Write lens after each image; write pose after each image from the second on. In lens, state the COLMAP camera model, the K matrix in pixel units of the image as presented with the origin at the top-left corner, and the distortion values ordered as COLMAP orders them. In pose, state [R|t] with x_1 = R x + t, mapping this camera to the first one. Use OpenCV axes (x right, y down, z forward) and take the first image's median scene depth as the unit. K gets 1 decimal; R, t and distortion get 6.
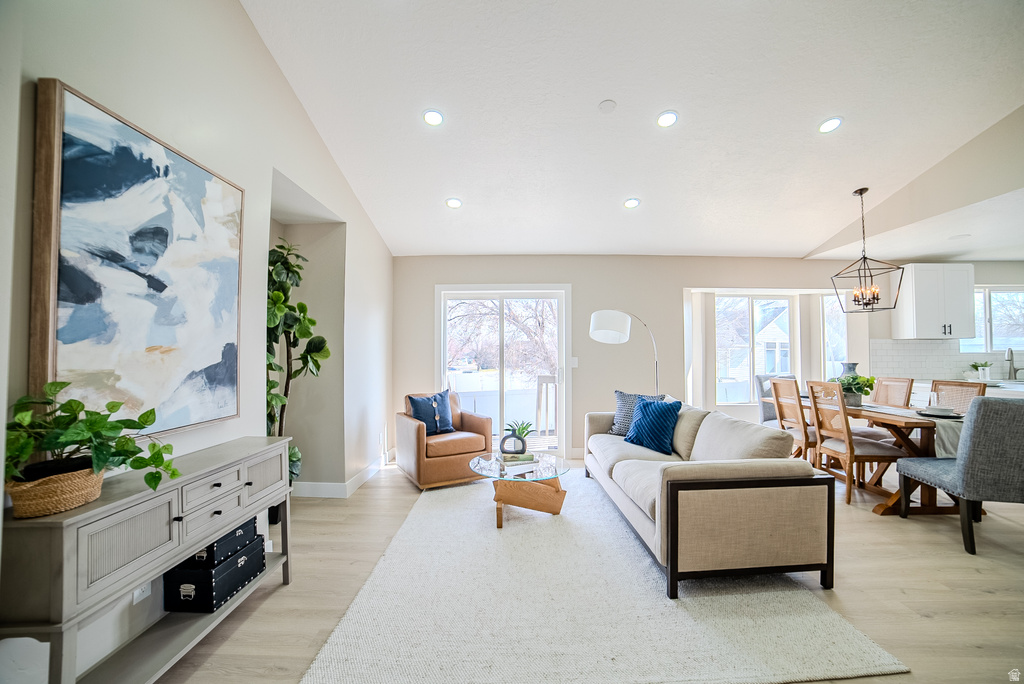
lens RADIAL K [[430.3, 0, 503.9], [0, 430.3, 340.9], [0, 0, 1]] dist [-0.095948, 0.038372]
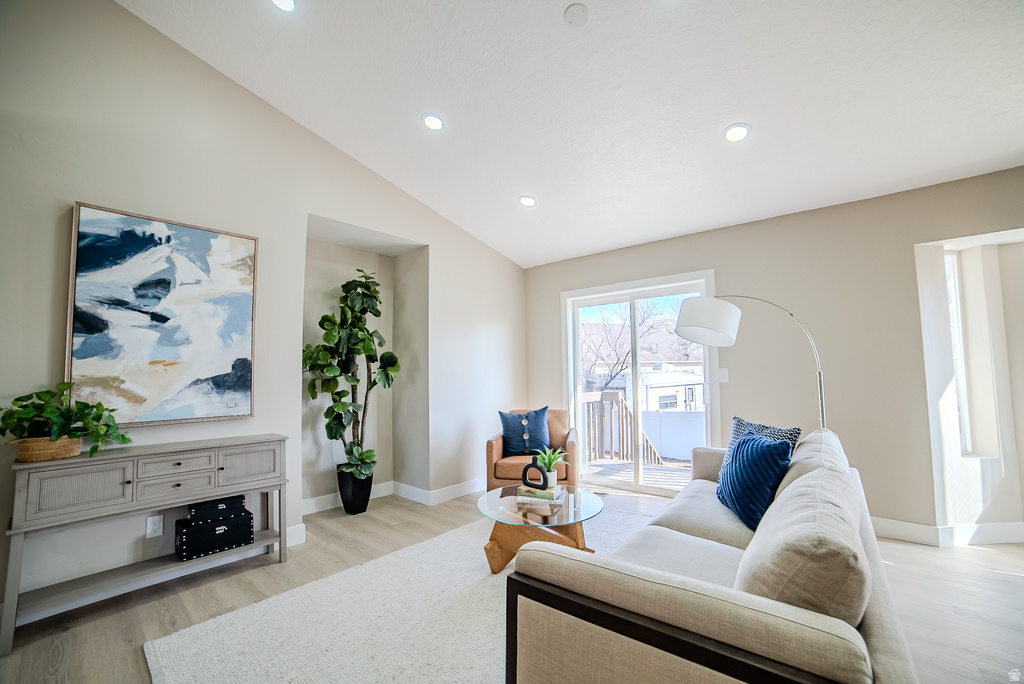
lens RADIAL K [[430.3, 0, 503.9], [0, 430.3, 340.9], [0, 0, 1]] dist [-0.095948, 0.038372]
pose [[0.769060, -0.055710, -0.636744, 0.901328], [0.029430, 0.998224, -0.051790, 0.048319], [0.638499, 0.021090, 0.769334, 0.593146]]
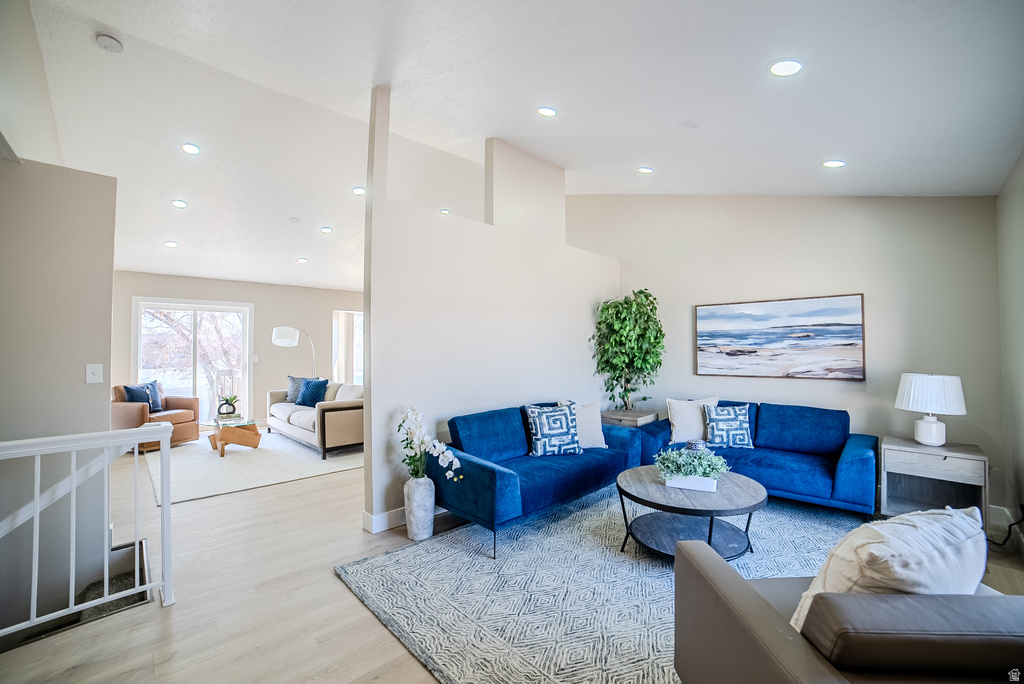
lens RADIAL K [[430.3, 0, 503.9], [0, 430.3, 340.9], [0, 0, 1]] dist [-0.095948, 0.038372]
pose [[0.715397, 0.016537, 0.698523, -0.585498], [-0.018852, 0.999813, -0.004362, -0.052996], [-0.698464, -0.010048, 0.715575, -1.541220]]
